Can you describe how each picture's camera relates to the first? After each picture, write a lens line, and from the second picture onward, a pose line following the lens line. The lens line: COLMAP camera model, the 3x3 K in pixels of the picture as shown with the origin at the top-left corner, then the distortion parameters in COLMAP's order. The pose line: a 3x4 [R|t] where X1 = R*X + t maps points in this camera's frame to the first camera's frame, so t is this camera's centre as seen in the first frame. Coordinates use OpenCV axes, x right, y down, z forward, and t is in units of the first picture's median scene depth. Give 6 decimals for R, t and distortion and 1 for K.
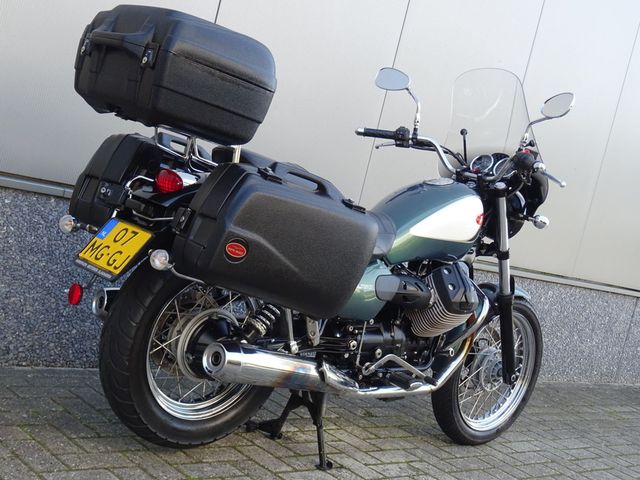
lens RADIAL K [[928.8, 0, 320.3], [0, 928.8, 240.0], [0, 0, 1]] dist [0.023740, 0.000000]
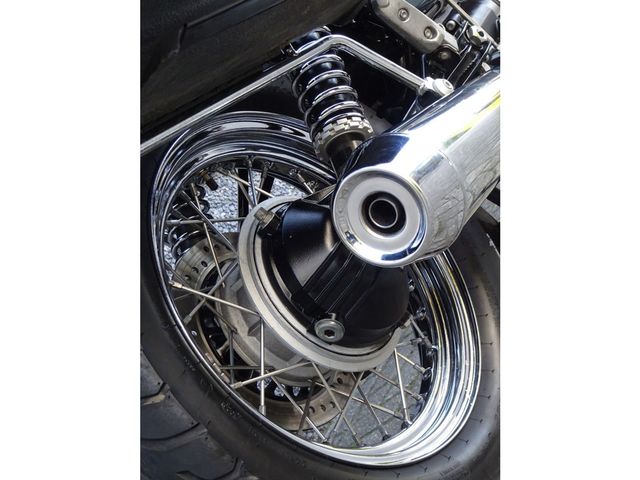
lens RADIAL K [[1264.5, 0, 320.0], [0, 1264.5, 240.1], [0, 0, 1]] dist [-0.048457, 0.000000]
pose [[0.495031, -0.868761, 0.014105, -0.117615], [0.867136, 0.495002, 0.055210, 0.078325], [-0.054946, -0.015100, 0.998375, 0.505040]]
